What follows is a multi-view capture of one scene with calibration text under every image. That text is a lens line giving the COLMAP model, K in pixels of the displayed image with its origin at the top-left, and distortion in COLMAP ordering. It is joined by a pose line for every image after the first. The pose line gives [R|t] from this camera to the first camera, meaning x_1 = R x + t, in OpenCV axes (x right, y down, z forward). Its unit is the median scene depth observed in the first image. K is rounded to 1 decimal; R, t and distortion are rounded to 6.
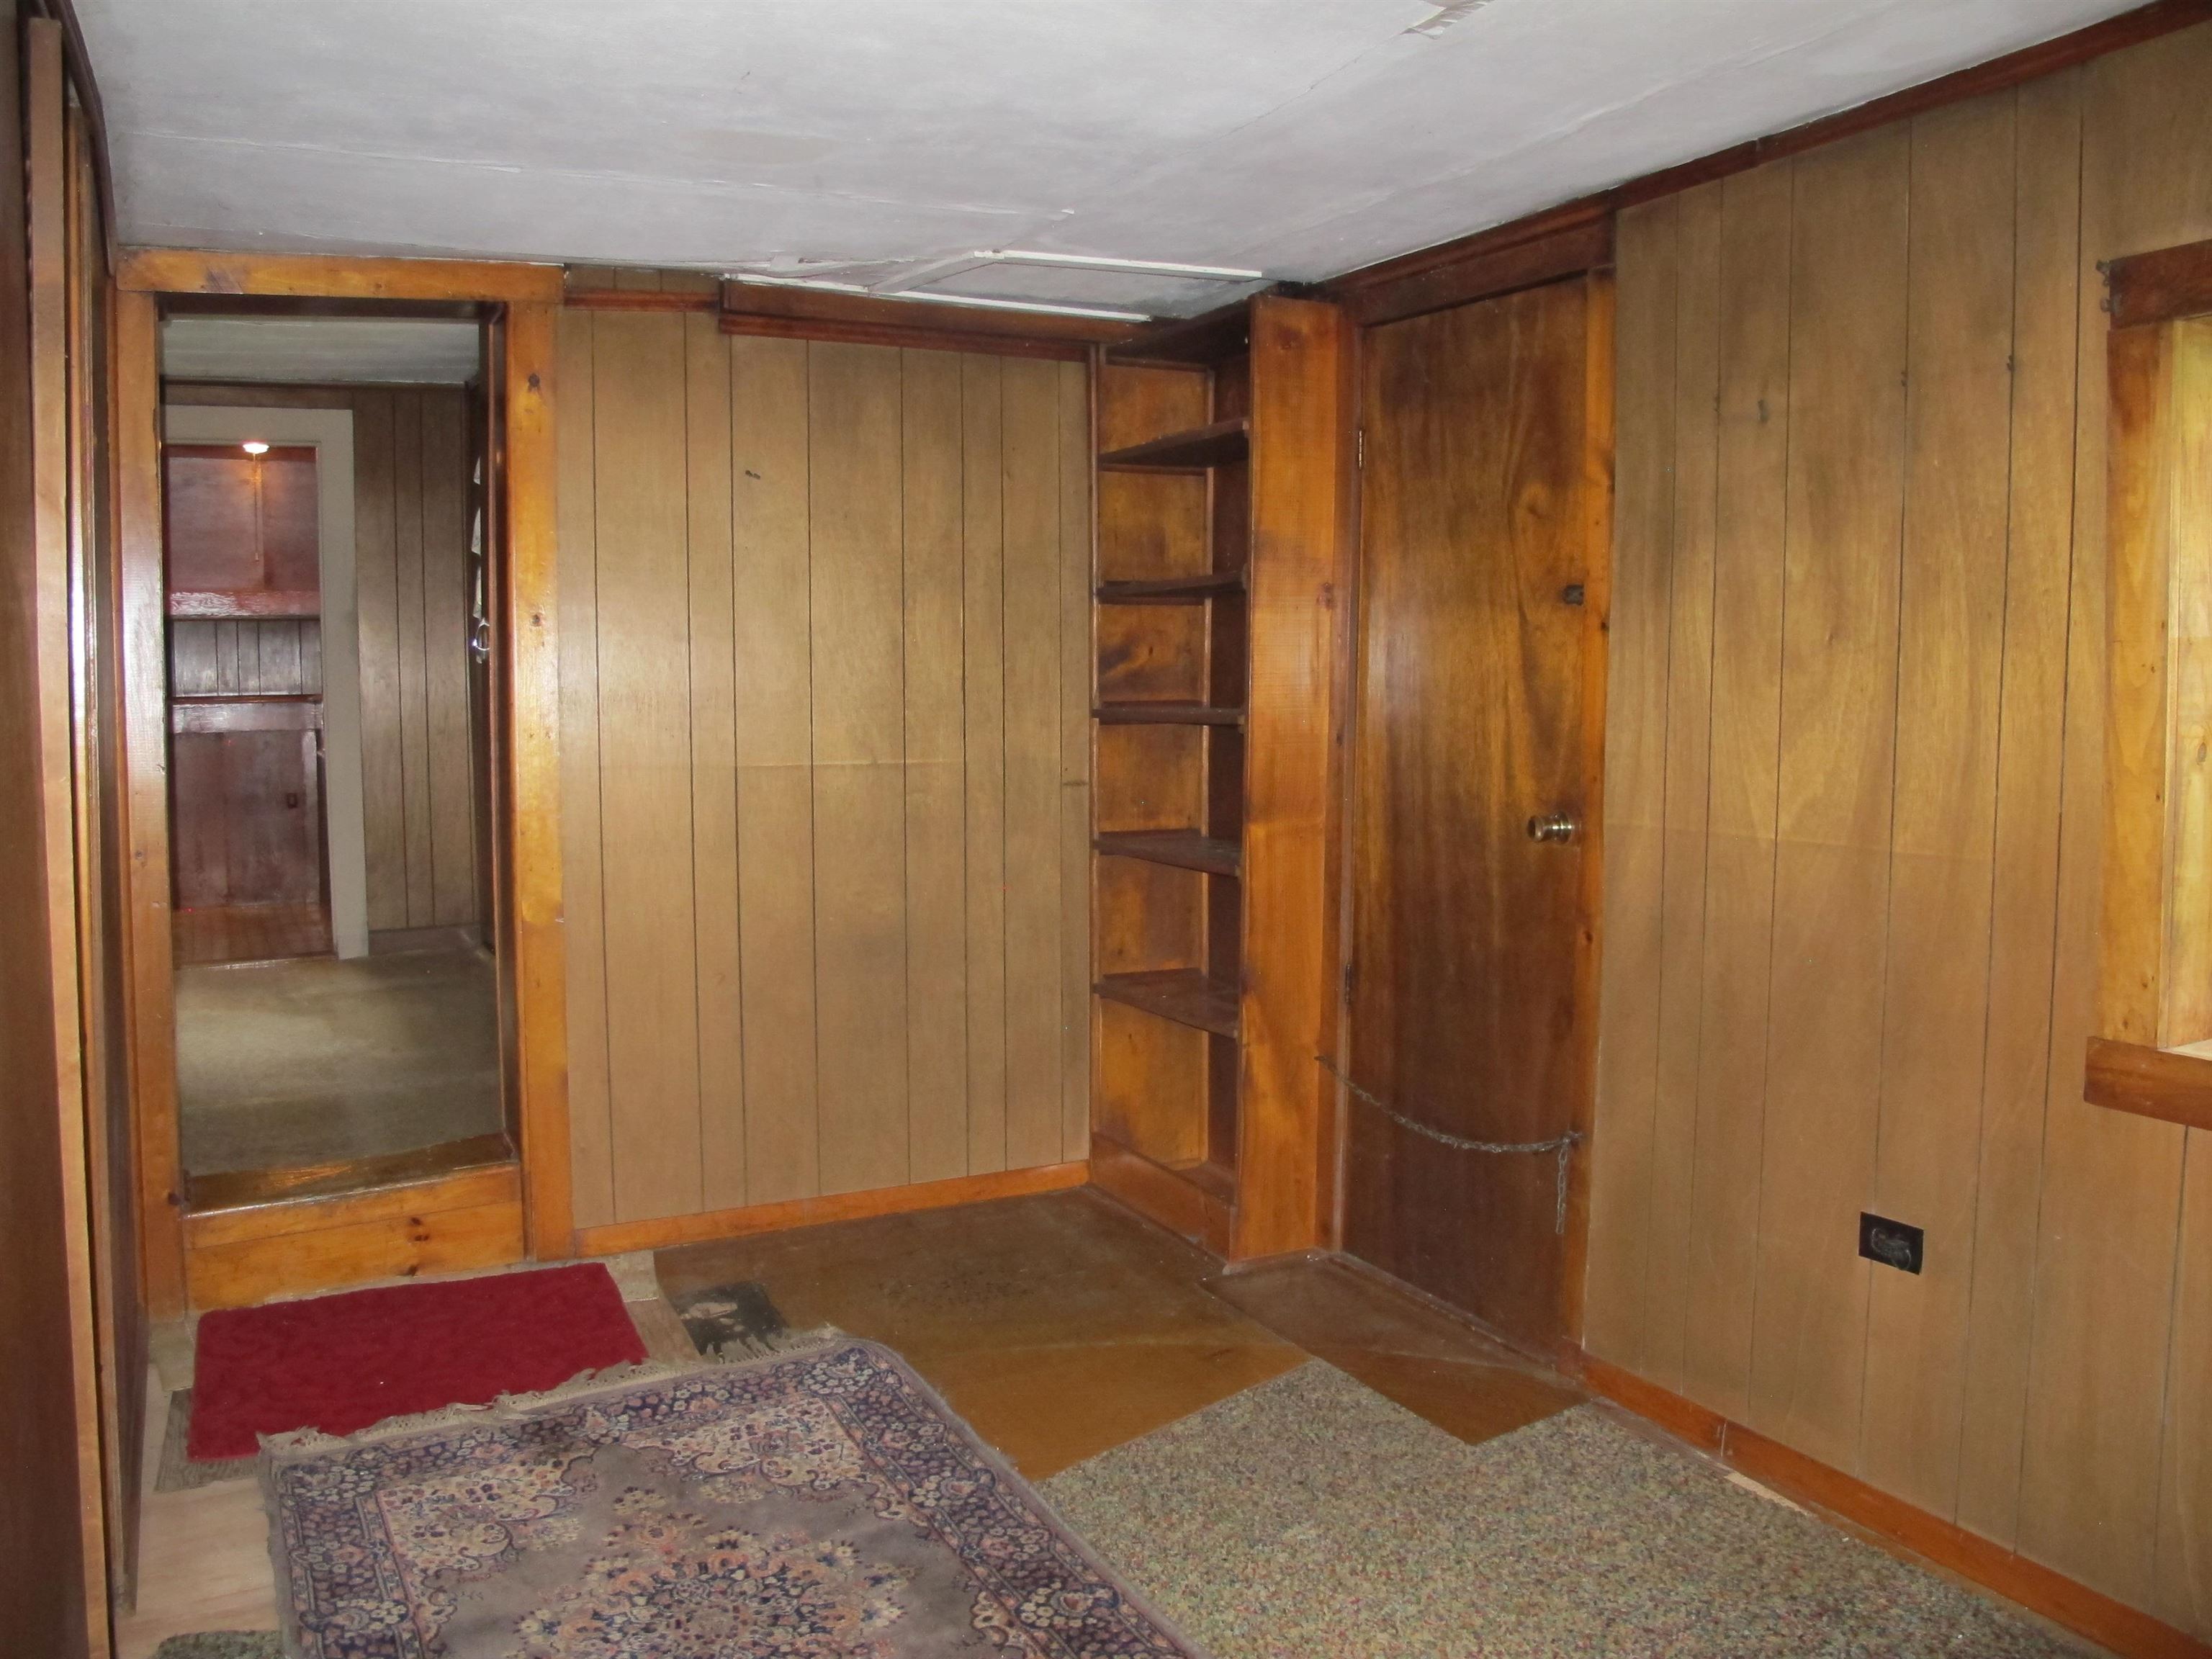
lens RADIAL K [[1828.3, 0, 1105.7], [0, 1828.3, 829.1], [0, 0, 1]] dist [-0.121046, 0.061571]
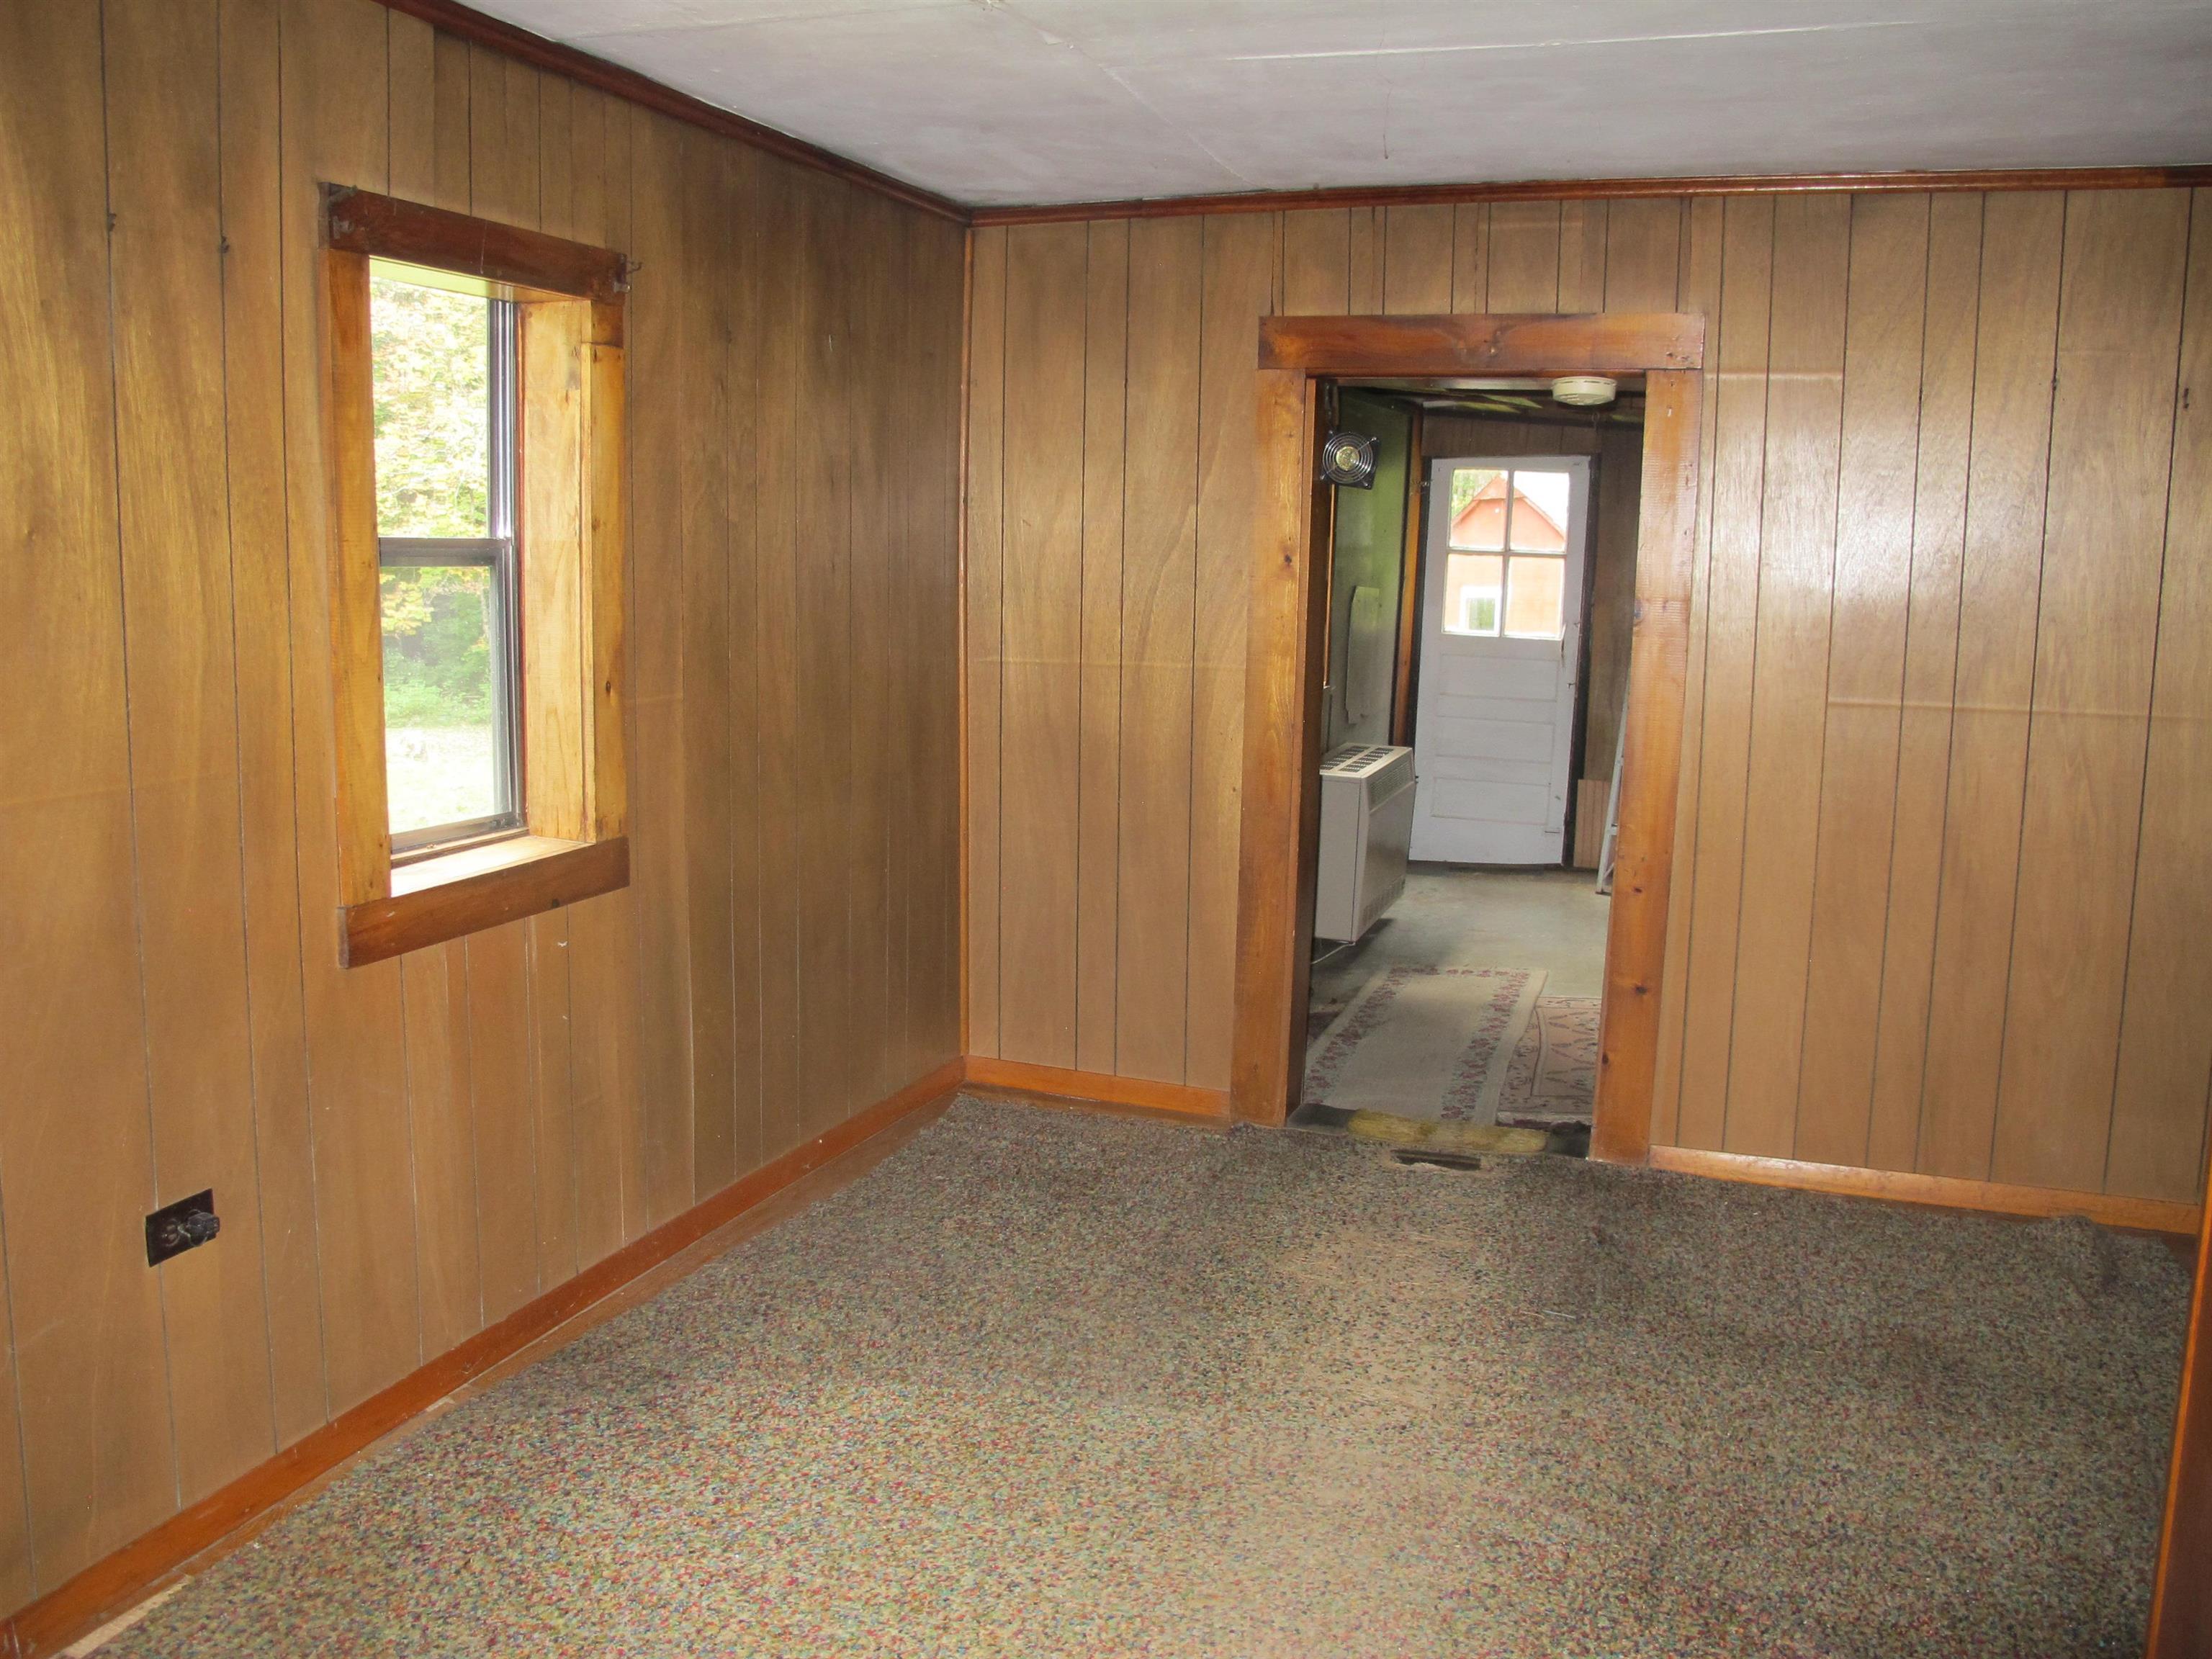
lens RADIAL K [[1828.3, 0, 1104.4], [0, 1828.3, 823.1], [0, 0, 1]] dist [-0.121046, 0.061571]
pose [[-0.695951, -0.111453, 0.709387, -0.511661], [0.050836, 0.977756, 0.203490, -0.126345], [-0.716287, 0.177682, -0.674805, 1.325621]]
